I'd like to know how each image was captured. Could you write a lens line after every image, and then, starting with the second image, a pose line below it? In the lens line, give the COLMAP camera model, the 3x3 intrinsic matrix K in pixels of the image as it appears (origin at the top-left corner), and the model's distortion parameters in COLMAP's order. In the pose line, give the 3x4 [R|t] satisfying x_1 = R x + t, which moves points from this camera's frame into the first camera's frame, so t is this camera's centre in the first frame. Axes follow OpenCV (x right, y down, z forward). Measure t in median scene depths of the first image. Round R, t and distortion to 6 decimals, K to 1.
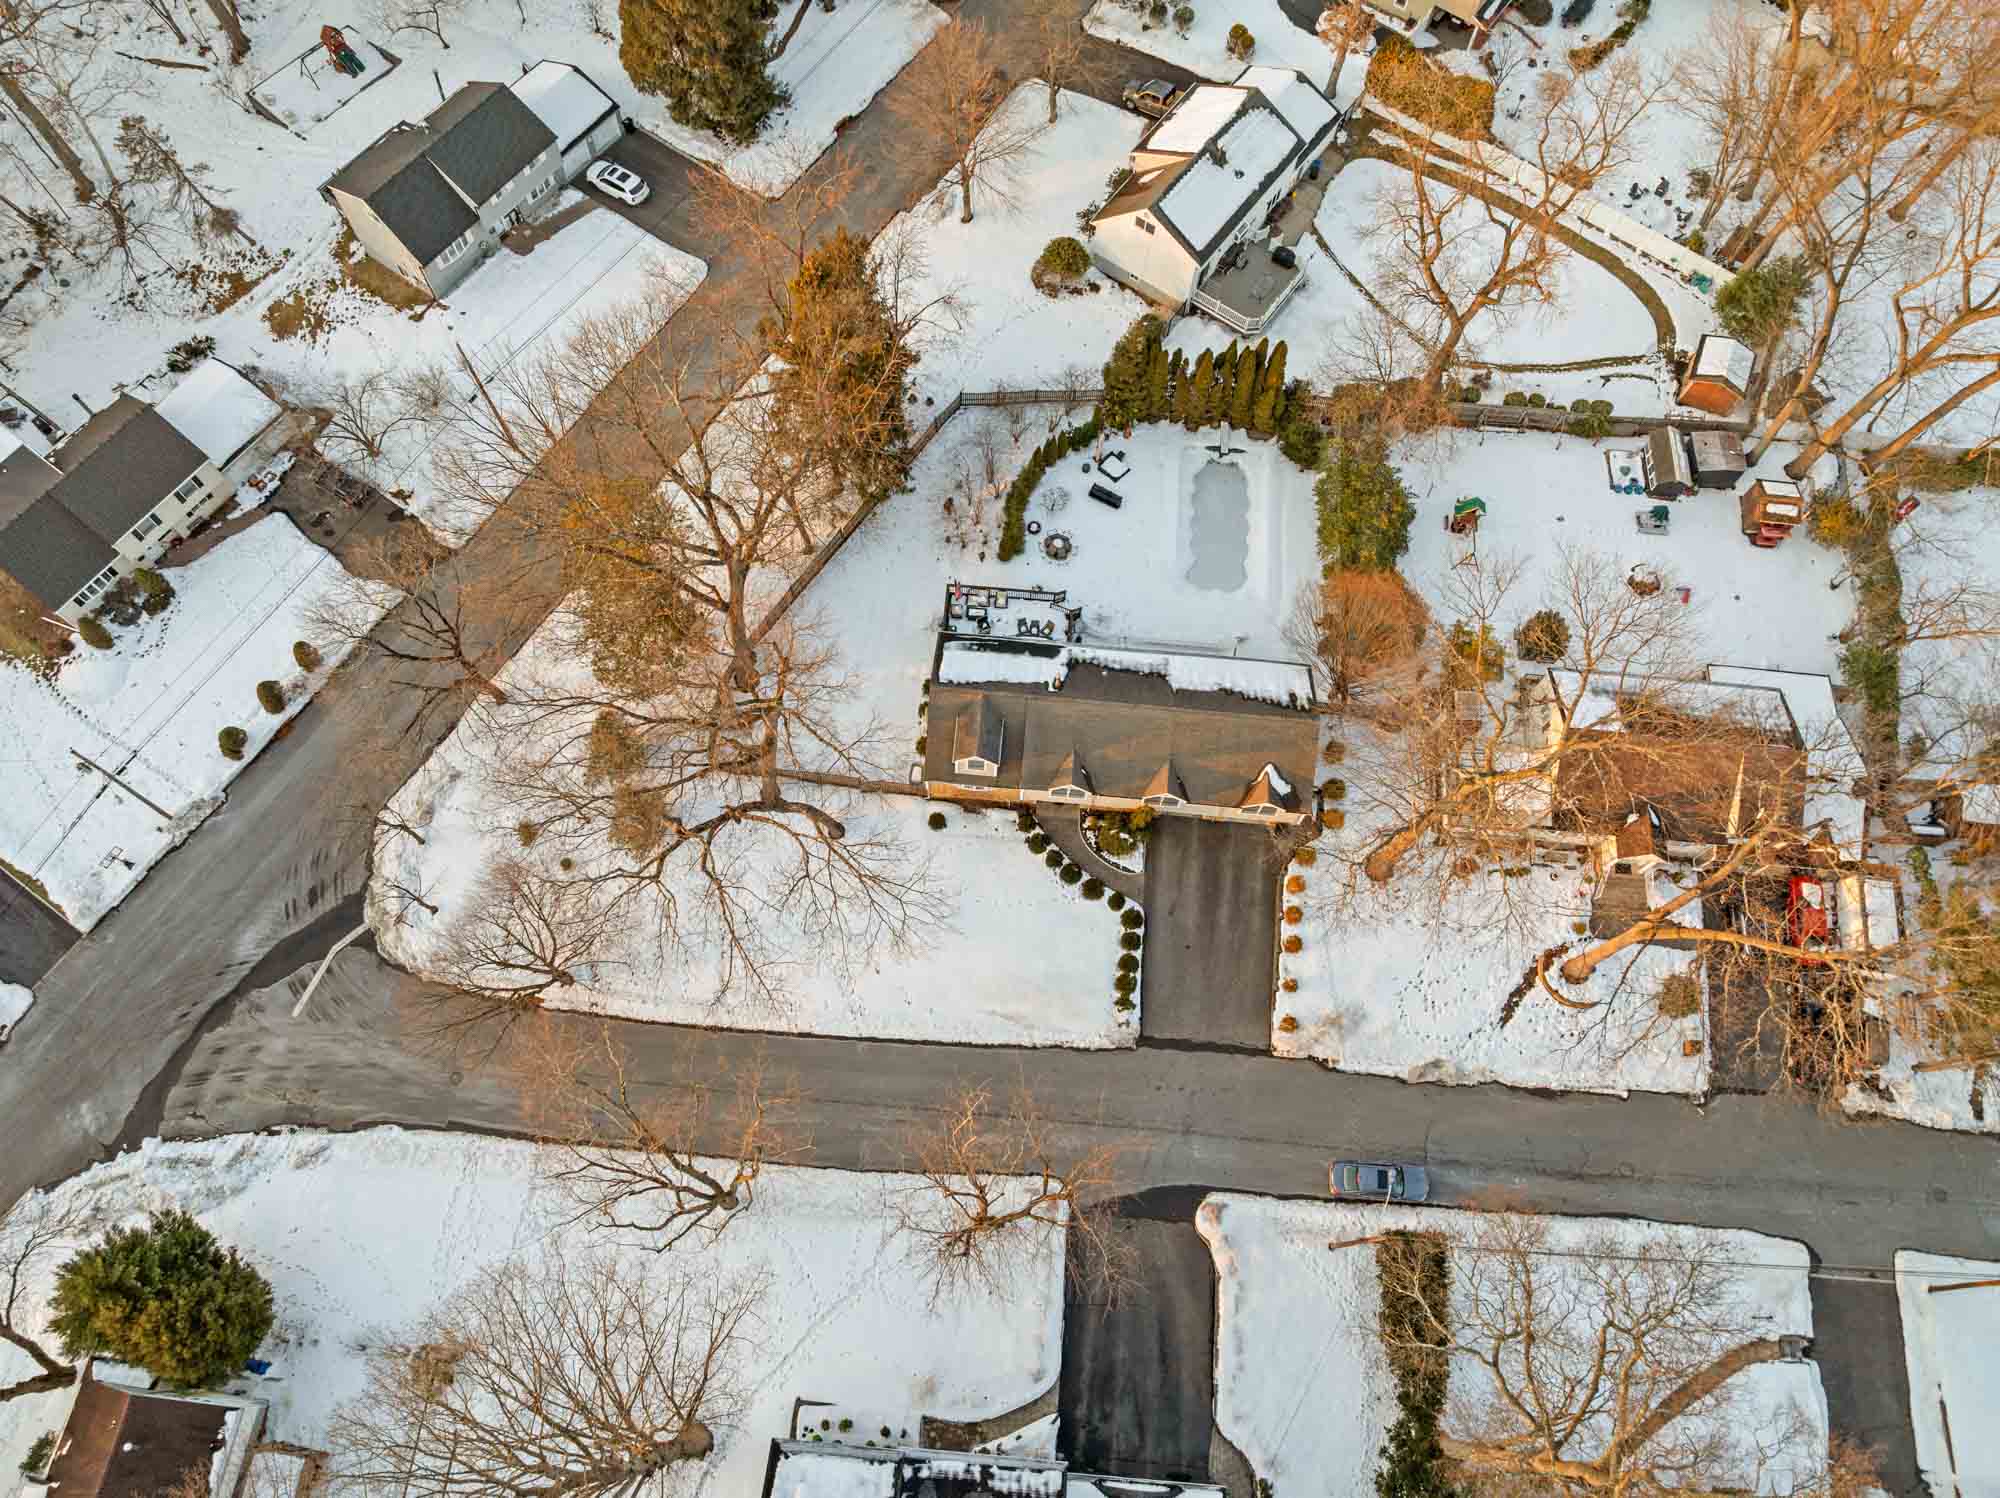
lens RADIAL K [[1439.7, 0, 1000.0], [0, 1439.7, 749.0], [0, 0, 1]] dist [-0.028526, 0.002975]
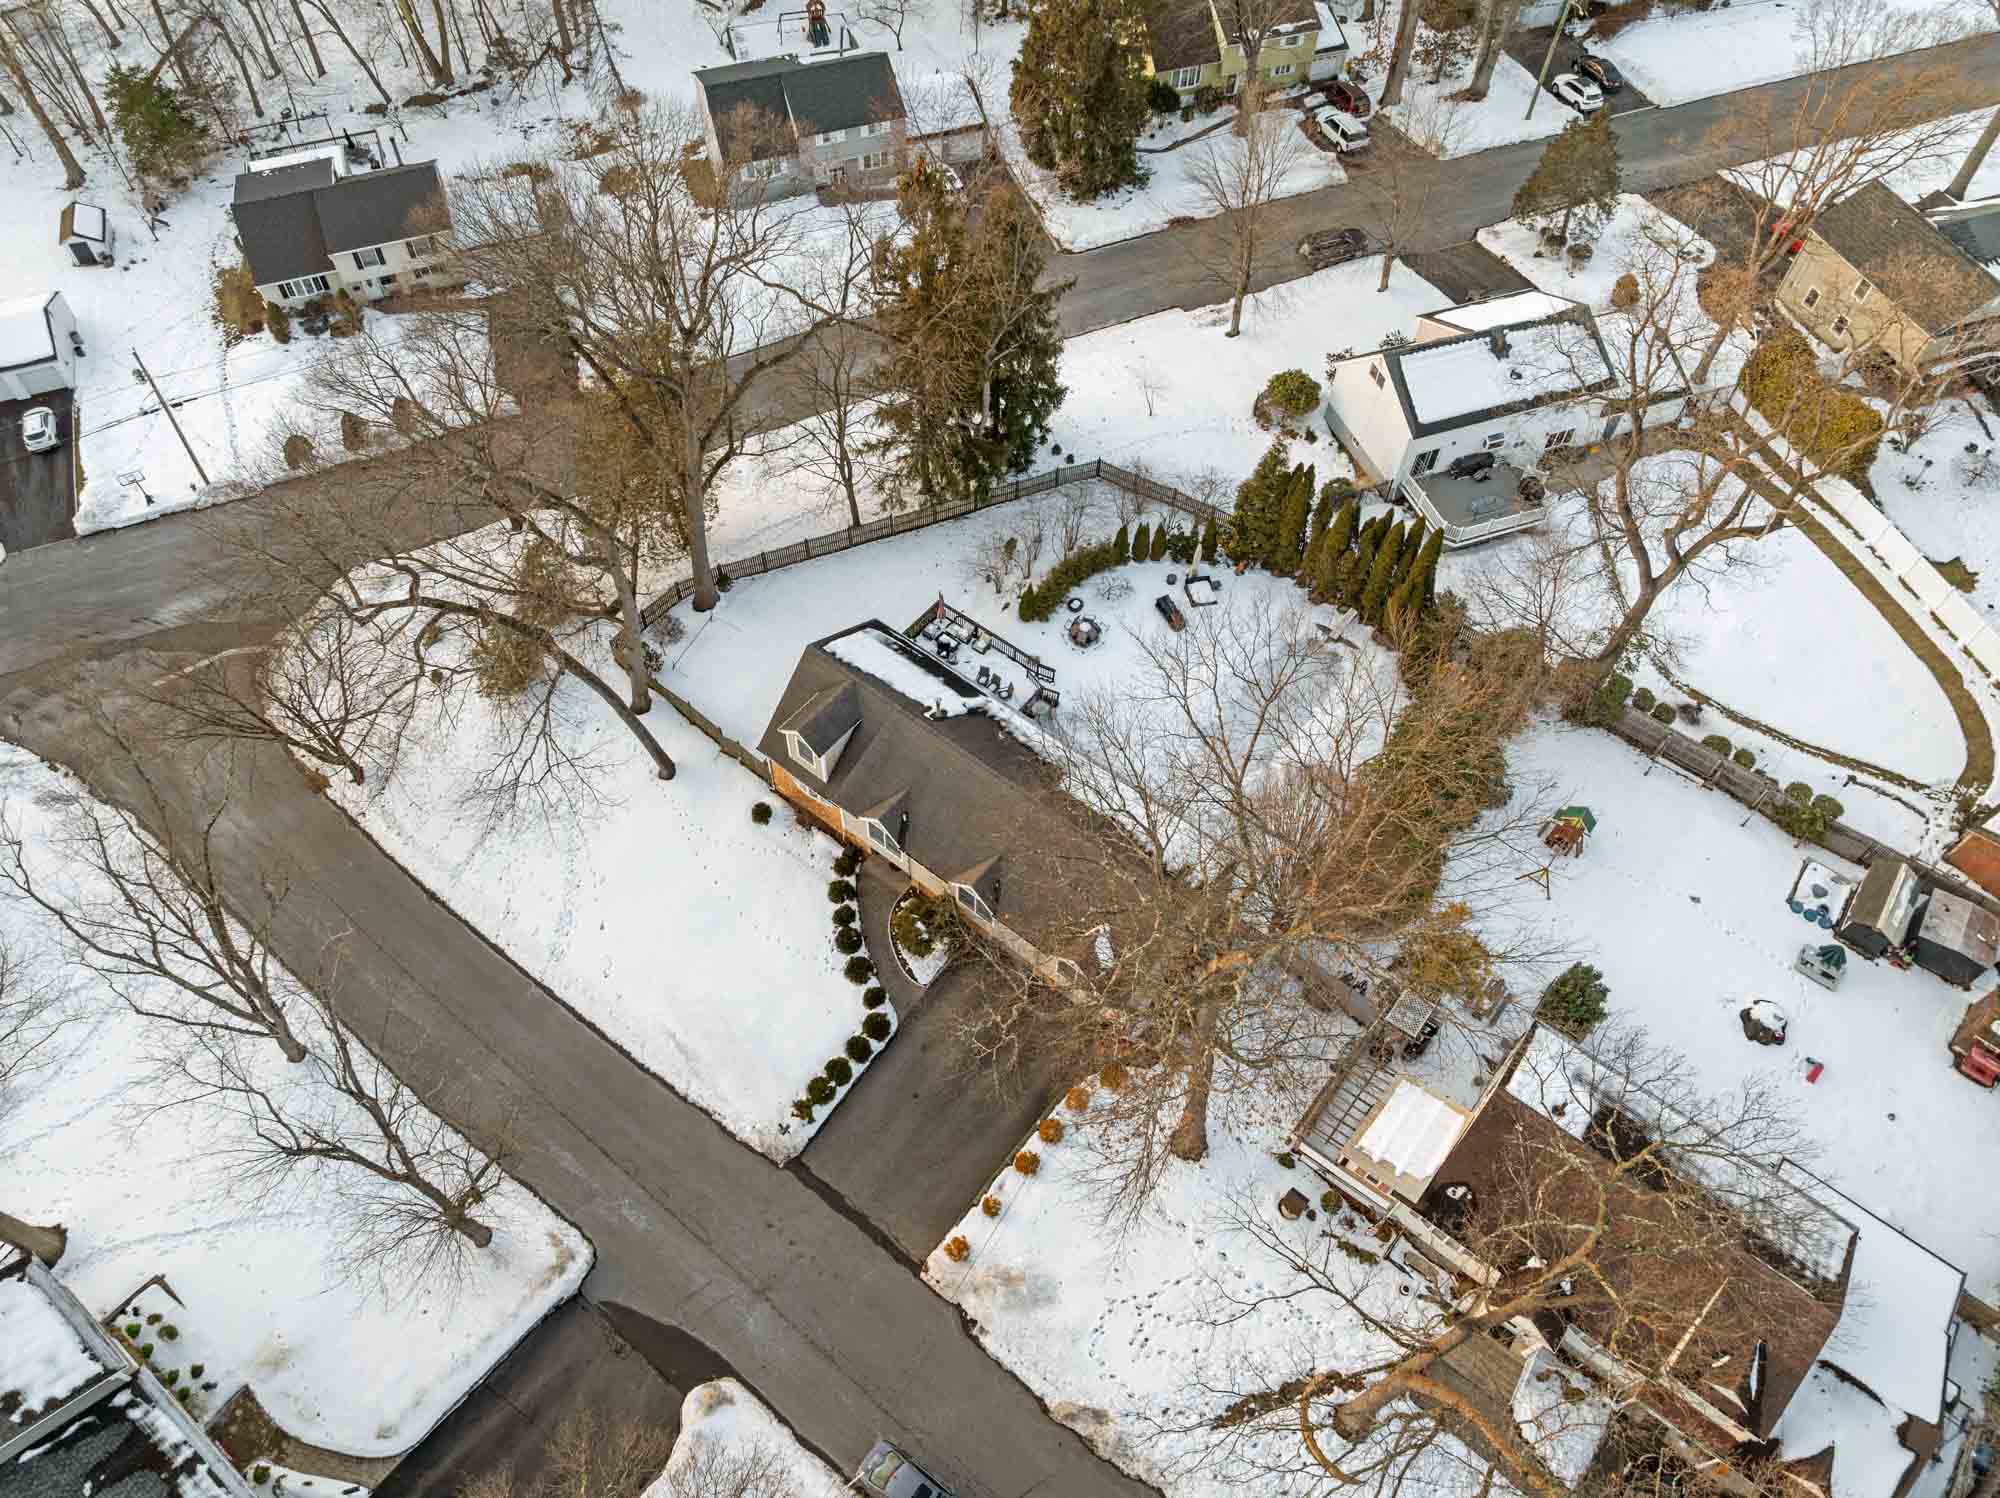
lens RADIAL K [[1439.7, 0, 1000.0], [0, 1439.7, 749.0], [0, 0, 1]] dist [-0.028526, 0.002975]
pose [[0.831147, 0.451218, -0.324956, 0.324297], [-0.512956, 0.847758, -0.134843, 0.060004], [0.214640, 0.278763, 0.936067, 0.236472]]
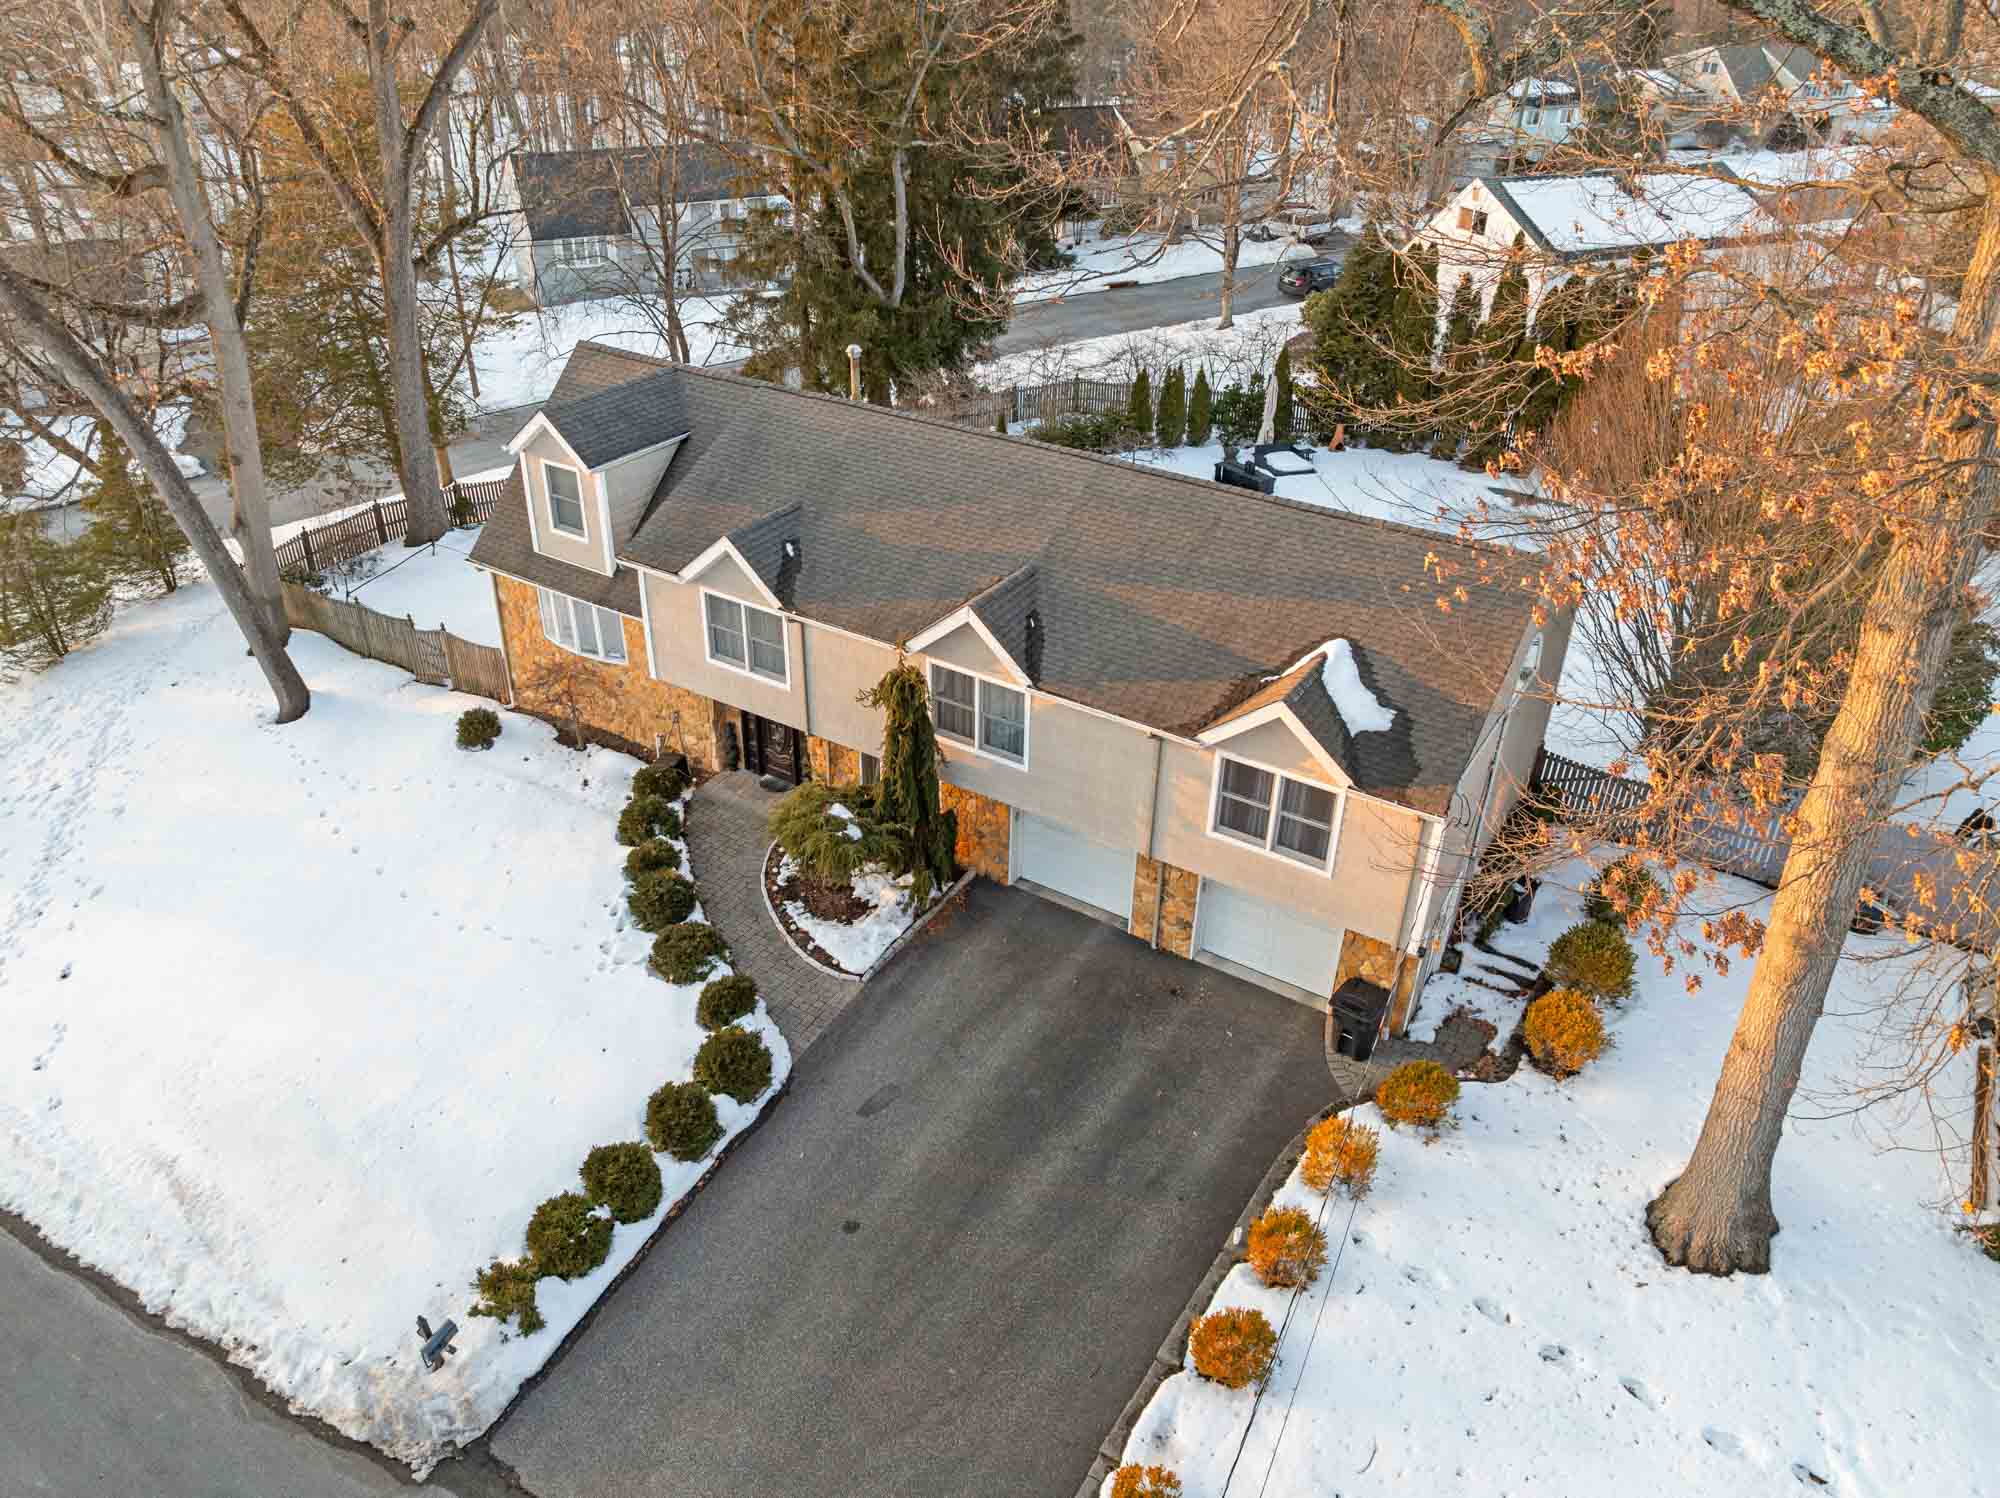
lens RADIAL K [[1419.6, 0, 1000.0], [0, 1419.6, 749.0], [0, 0, 1]] dist [-0.039048, 0.001173]
pose [[0.888743, 0.219989, -0.402169, 0.230676], [-0.419253, 0.744855, -0.519055, 0.189634], [0.185371, 0.629917, 0.754216, 0.741224]]
